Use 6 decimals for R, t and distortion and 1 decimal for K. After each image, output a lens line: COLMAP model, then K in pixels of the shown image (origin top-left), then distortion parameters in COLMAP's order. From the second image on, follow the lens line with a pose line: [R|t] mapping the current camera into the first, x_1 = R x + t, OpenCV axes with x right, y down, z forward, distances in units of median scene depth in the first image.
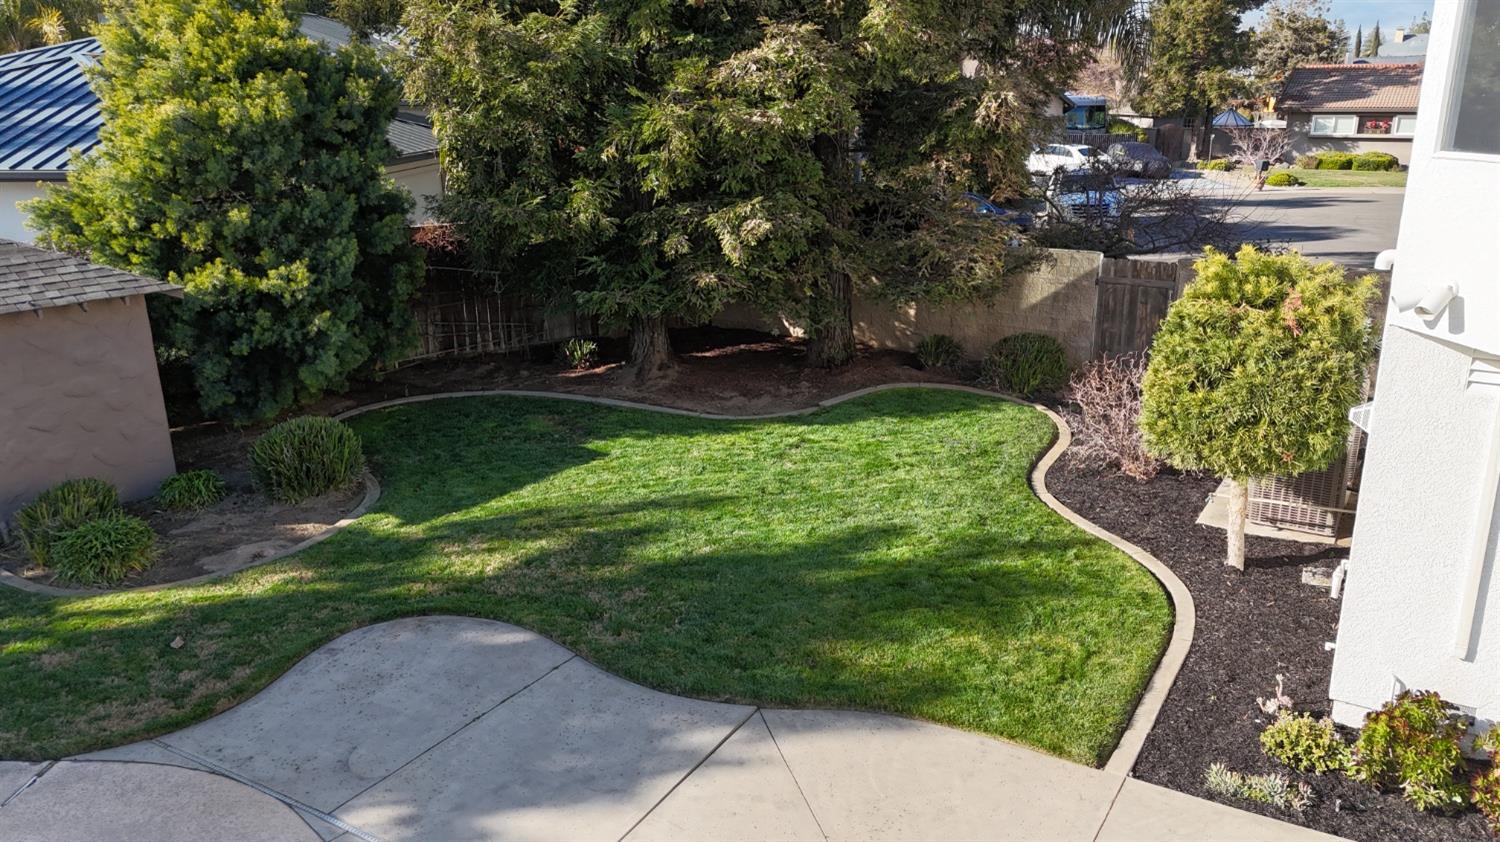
lens RADIAL K [[1127.9, 0, 760.1], [0, 1127.9, 431.7], [0, 0, 1]] dist [0.057508, -0.029238]
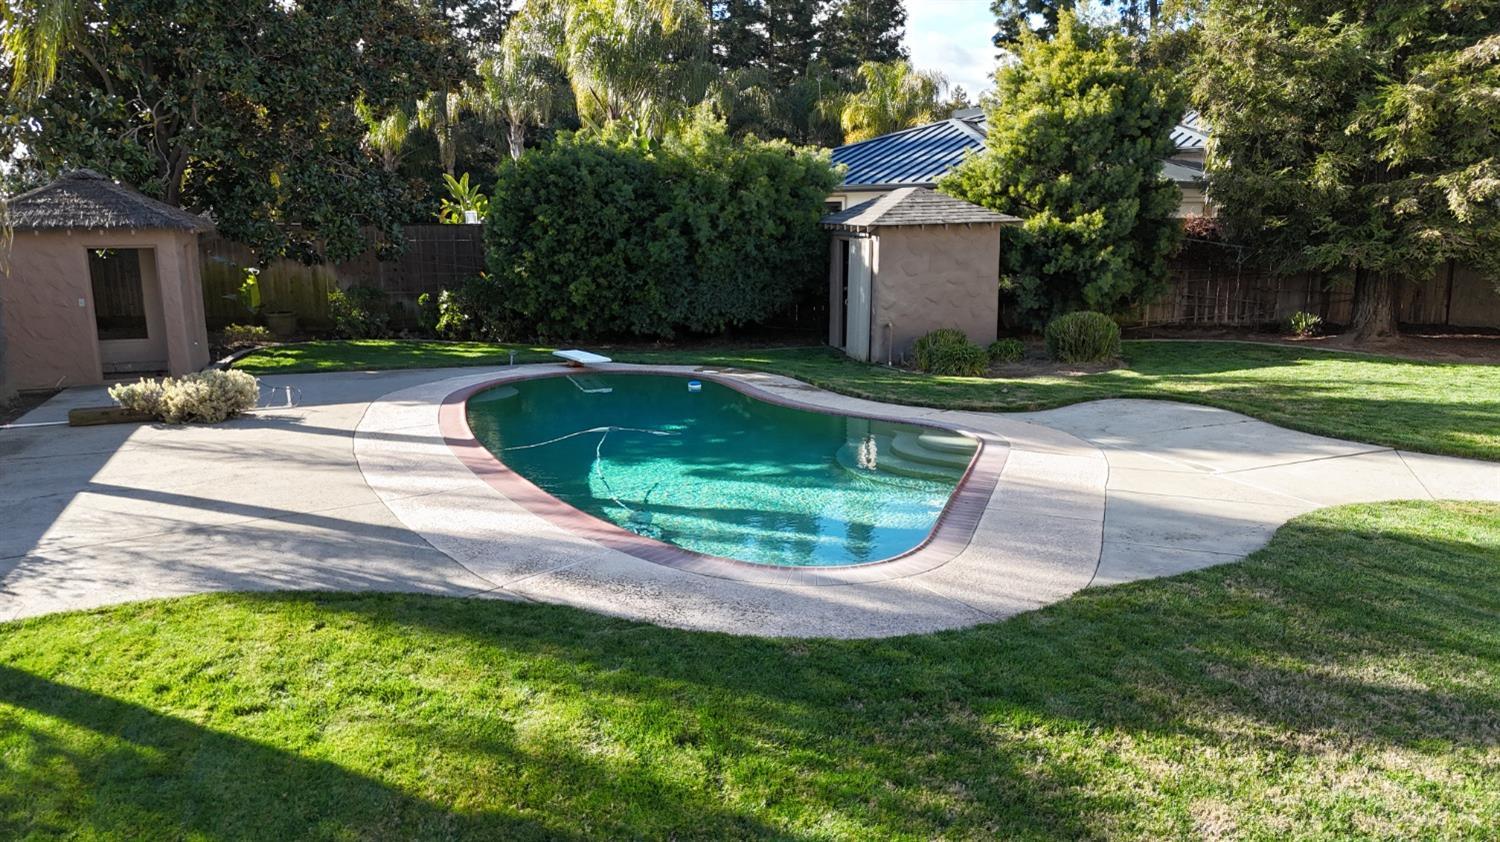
lens RADIAL K [[1127.9, 0, 748.9], [0, 1127.9, 420.6], [0, 0, 1]] dist [0.057508, -0.029238]
pose [[0.802874, 0.109904, -0.585930, 0.113041], [-0.175135, 0.982973, -0.055601, 0.266794], [0.569843, 0.147257, 0.808452, -0.376875]]
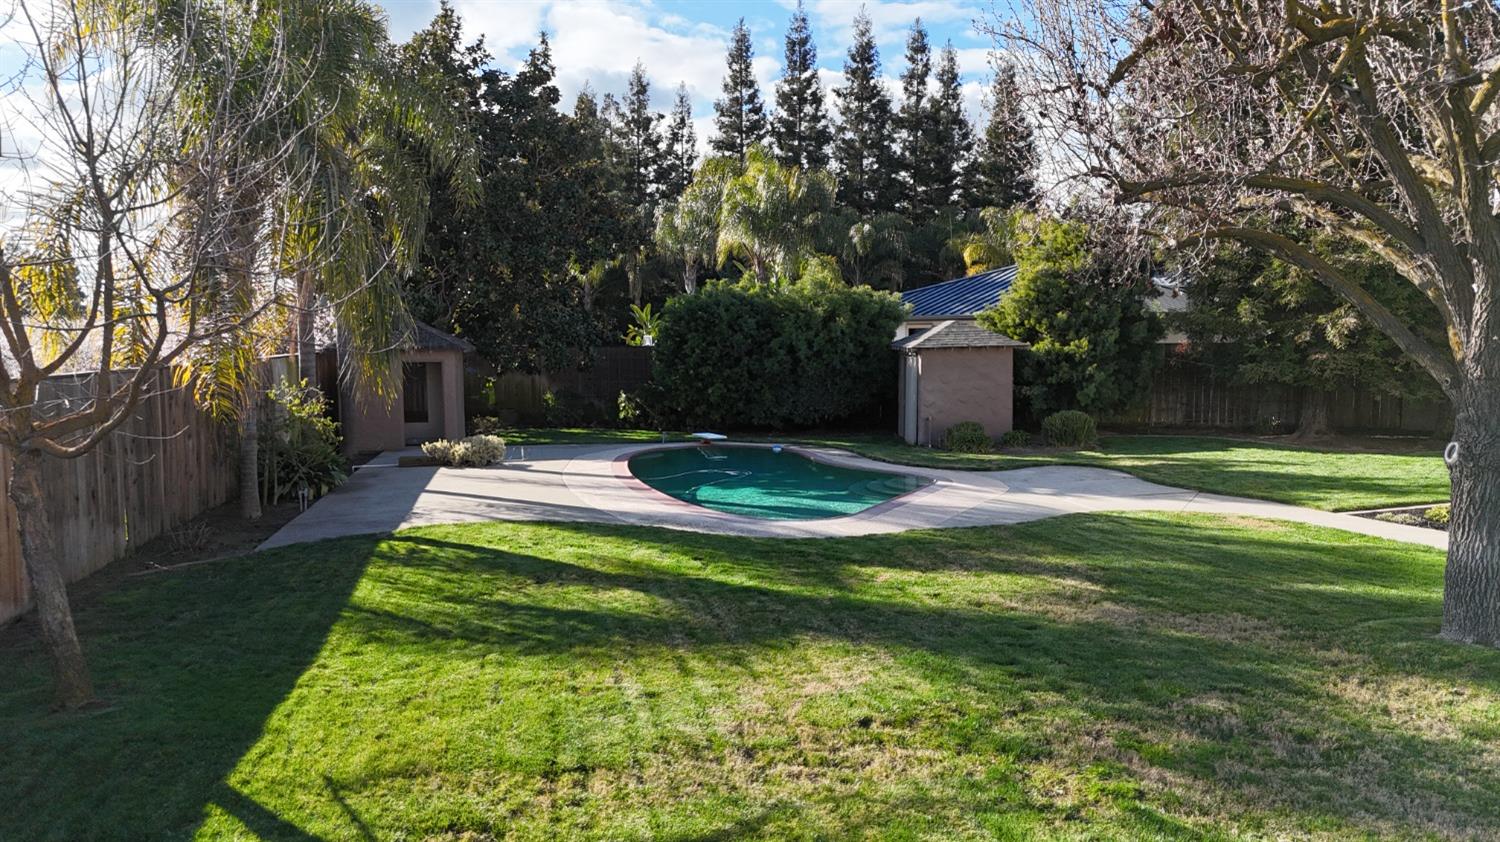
lens RADIAL K [[1127.9, 0, 749.2], [0, 1127.9, 435.5], [0, 0, 1]] dist [0.057508, -0.029238]
pose [[0.697941, 0.068668, -0.712855, 0.598420], [-0.210832, 0.970982, -0.112889, 0.356844], [0.684418, 0.229083, 0.692166, -0.721218]]
